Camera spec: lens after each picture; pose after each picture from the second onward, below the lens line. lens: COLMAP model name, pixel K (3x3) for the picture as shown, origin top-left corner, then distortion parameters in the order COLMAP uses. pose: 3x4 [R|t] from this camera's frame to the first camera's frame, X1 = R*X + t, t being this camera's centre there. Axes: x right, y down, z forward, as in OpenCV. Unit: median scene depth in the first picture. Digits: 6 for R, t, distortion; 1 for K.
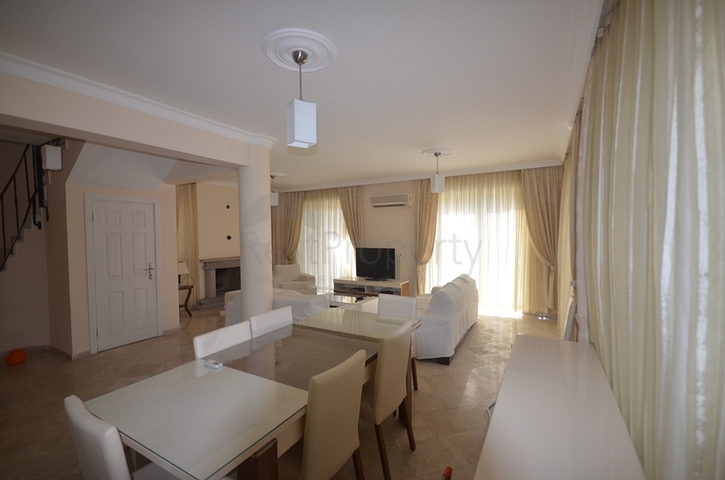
lens RADIAL K [[319.6, 0, 362.5], [0, 319.6, 240.0], [0, 0, 1]] dist [0.001966, -0.000779]
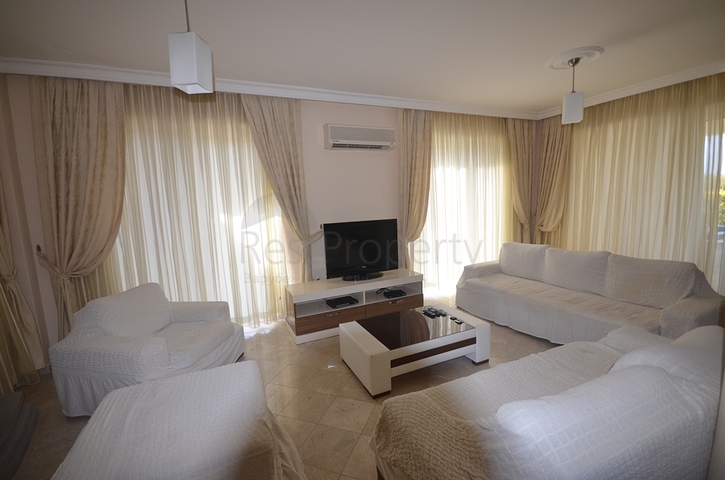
lens RADIAL K [[319.6, 0, 362.5], [0, 319.6, 240.0], [0, 0, 1]] dist [0.001966, -0.000779]
pose [[0.577953, -0.121985, 0.806901, -0.422853], [0.052593, 0.992277, 0.112339, -0.005353], [-0.814373, -0.022490, 0.579905, 0.696726]]
